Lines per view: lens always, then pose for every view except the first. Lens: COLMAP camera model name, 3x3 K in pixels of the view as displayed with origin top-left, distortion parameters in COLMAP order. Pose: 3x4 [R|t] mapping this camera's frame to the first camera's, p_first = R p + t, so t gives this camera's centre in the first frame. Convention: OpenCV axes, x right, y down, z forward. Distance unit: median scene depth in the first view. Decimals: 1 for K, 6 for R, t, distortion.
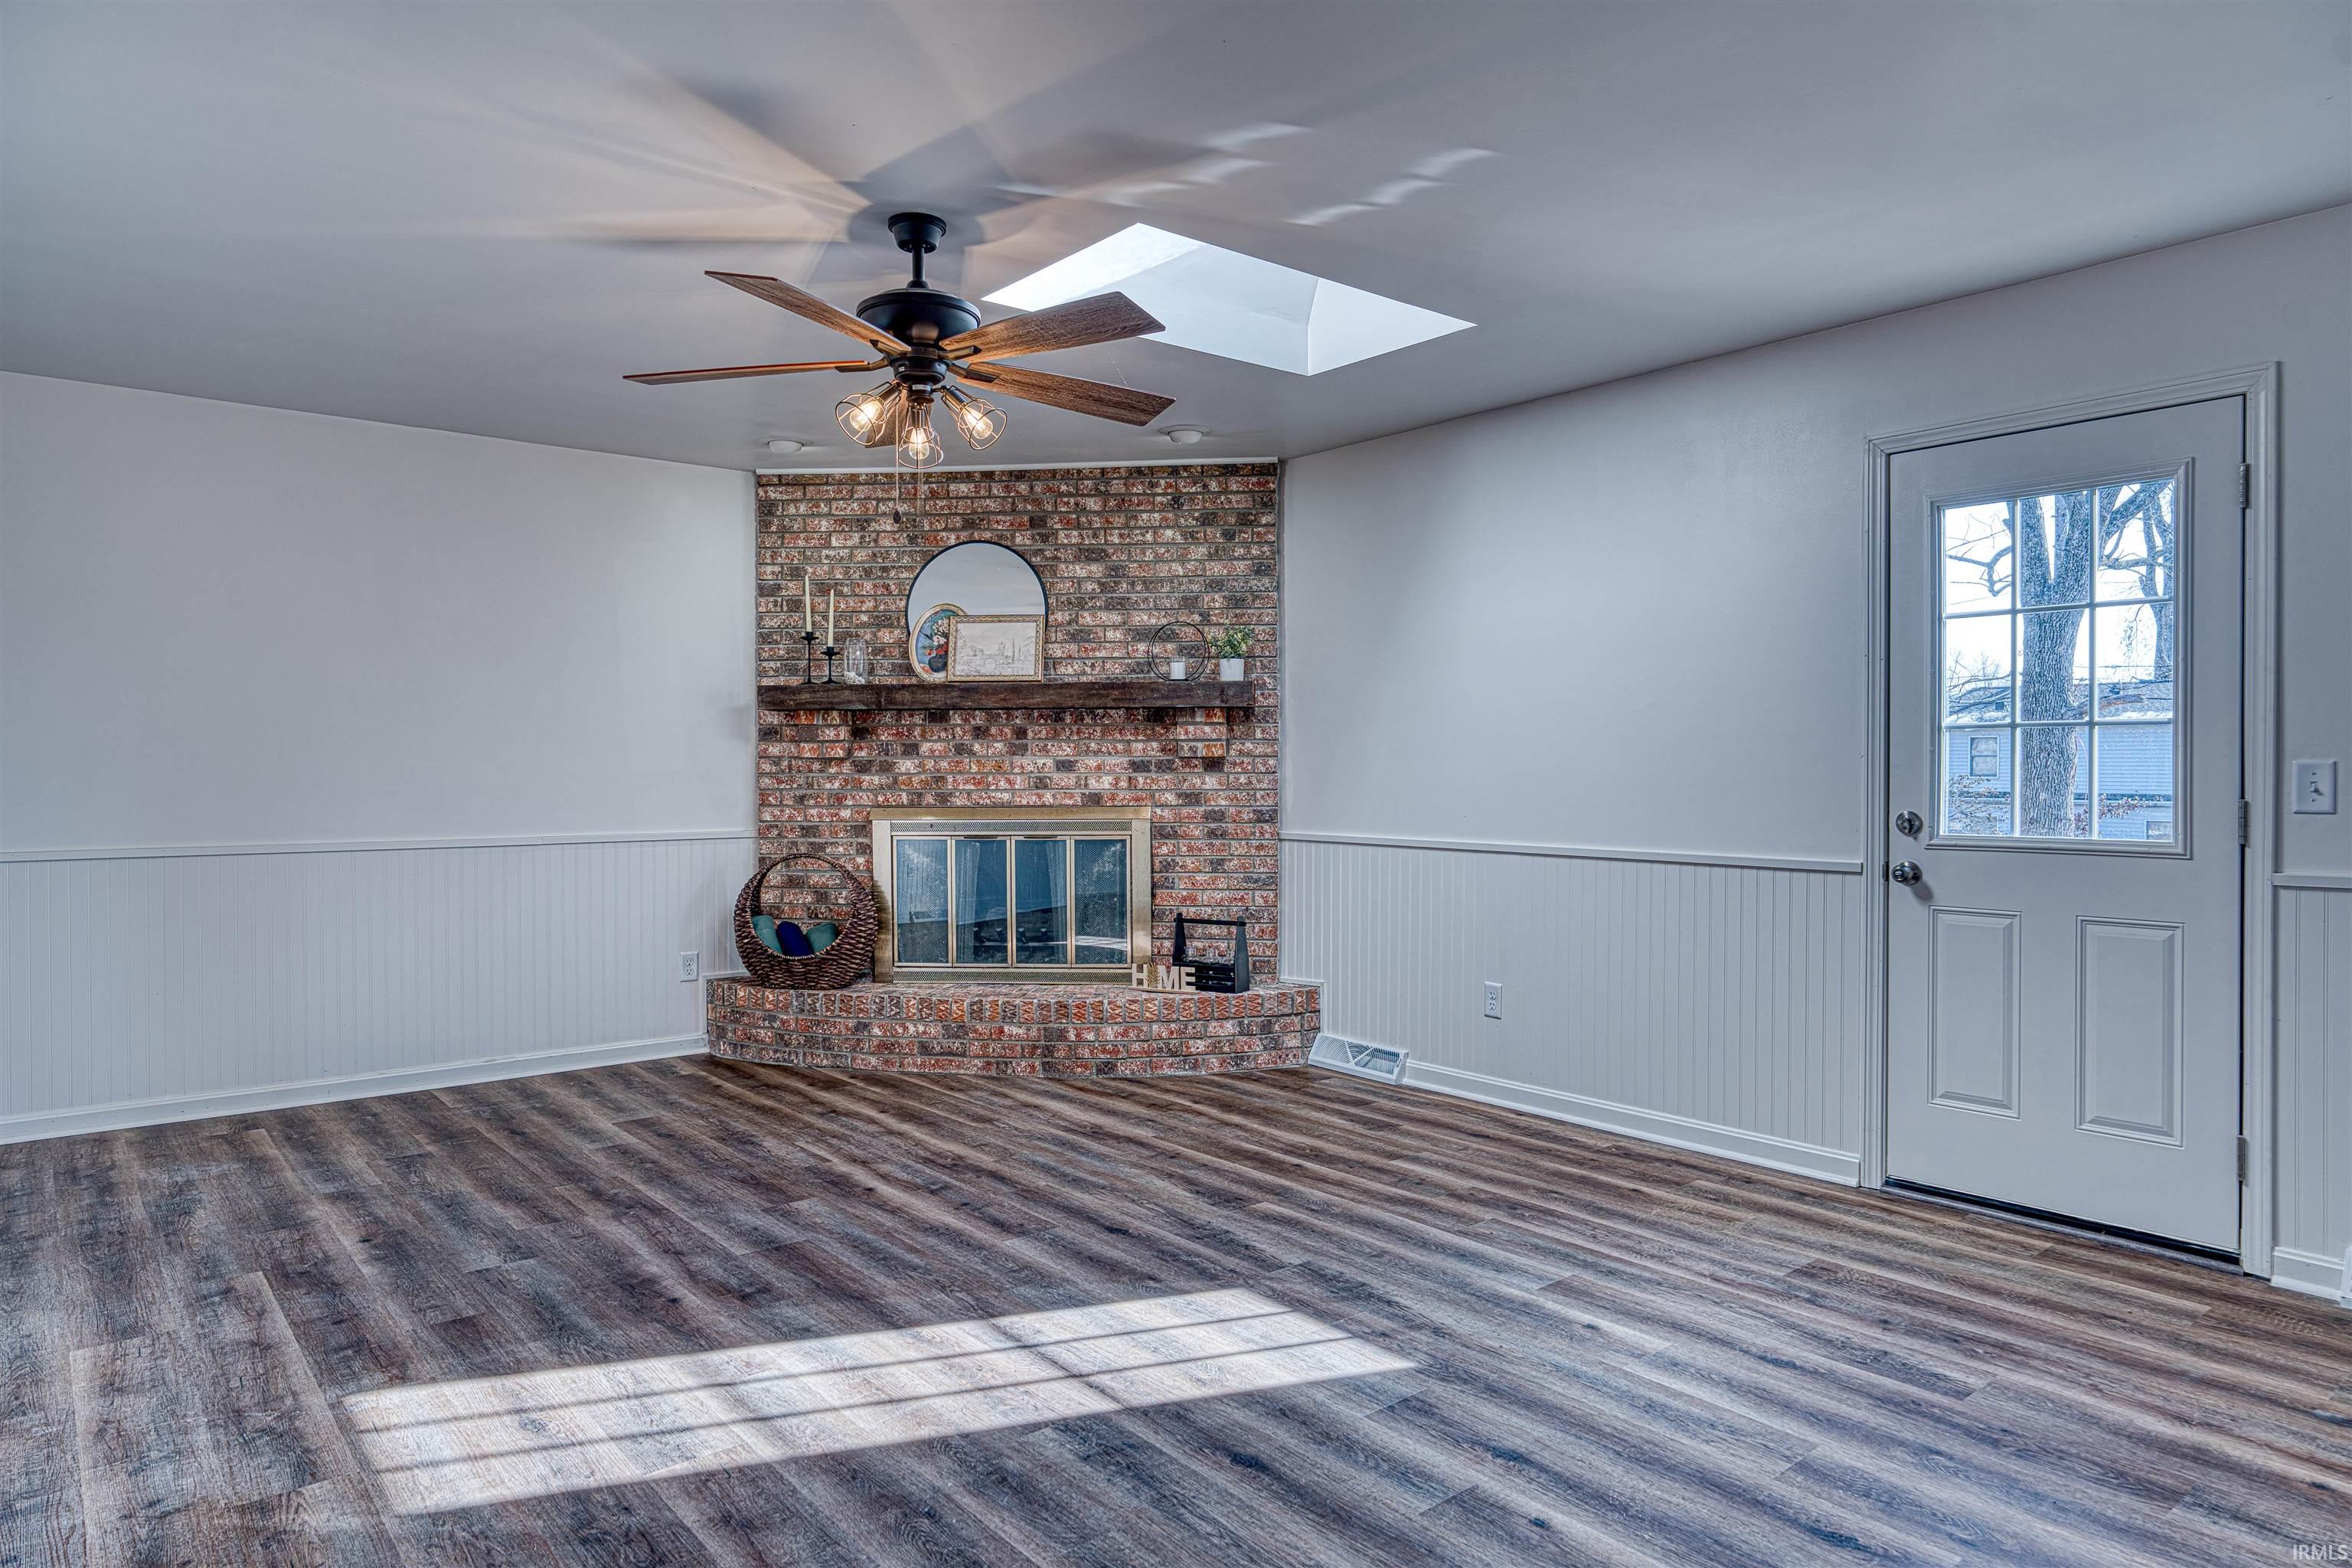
lens RADIAL K [[1431.1, 0, 1175.1], [0, 1431.1, 781.7], [0, 0, 1]] dist [-0.002661, 0.002495]
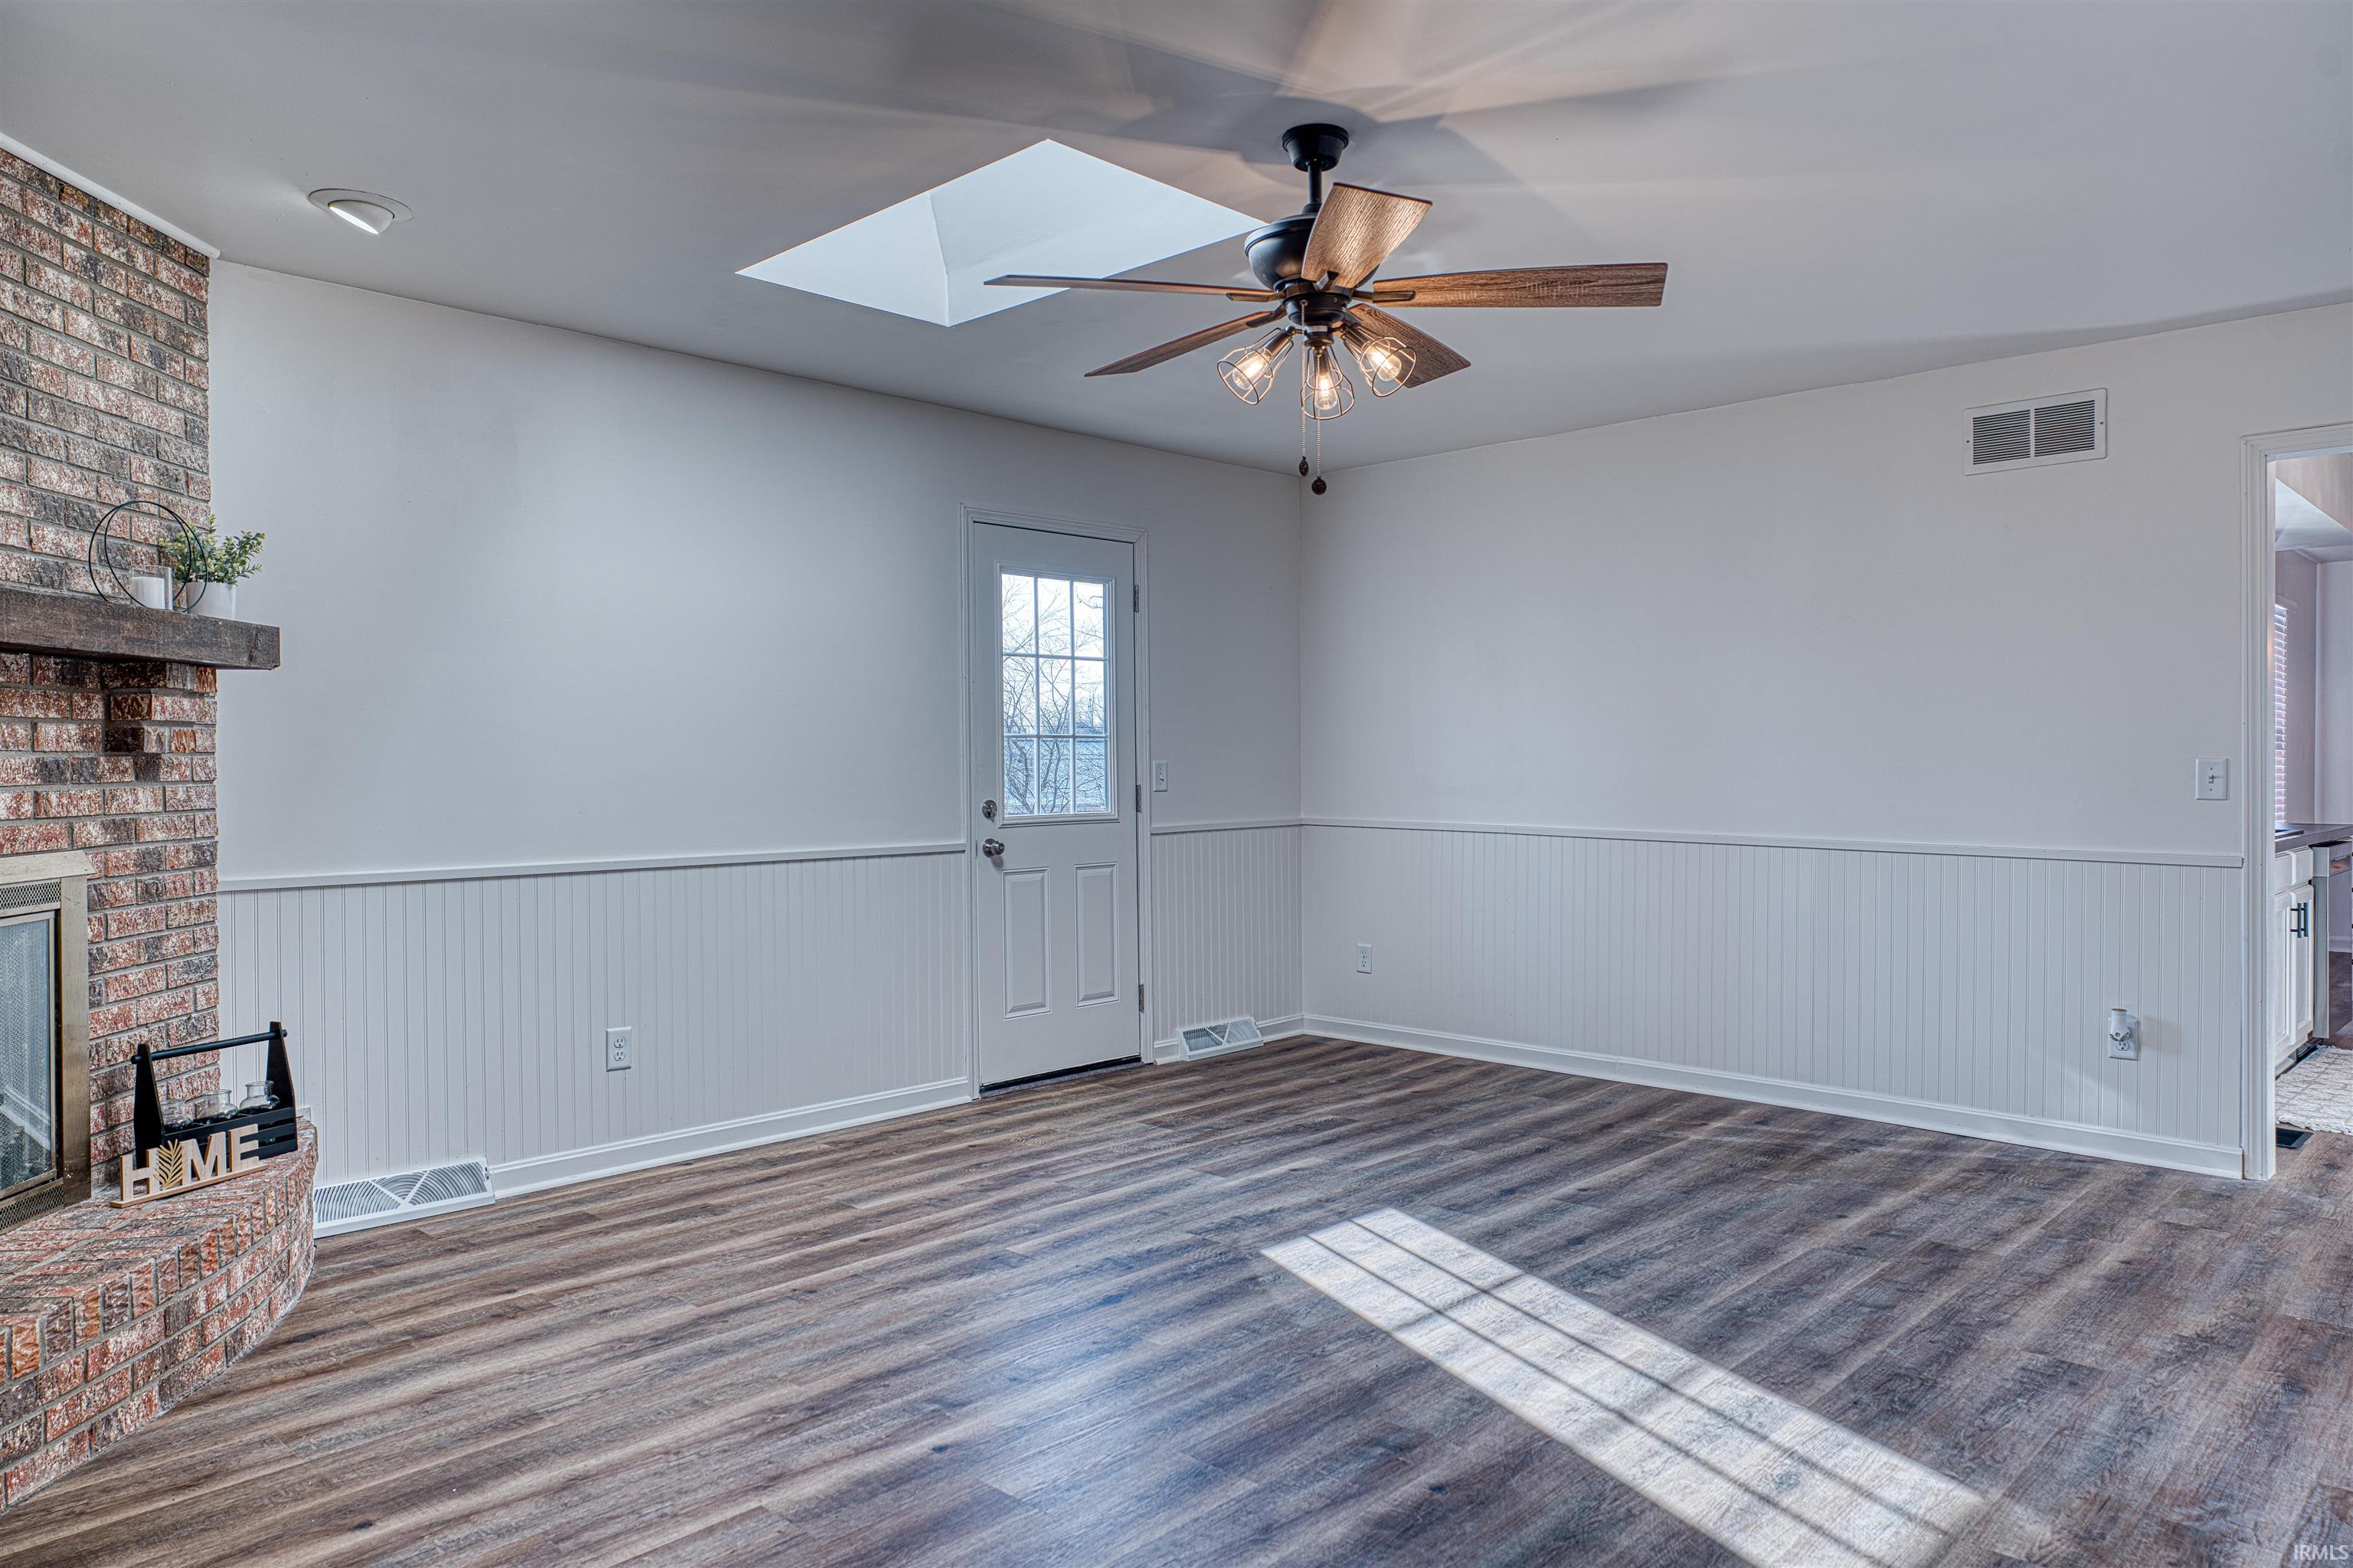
lens RADIAL K [[1613.9, 0, 1165.8], [0, 1613.9, 783.4], [0, 0, 1]] dist [0.000176, -0.001638]
pose [[-0.144732, -0.011491, 0.989404, -0.987555], [0.015021, 0.999792, 0.013809, -0.013252], [-0.989357, 0.016860, -0.144529, 1.074821]]
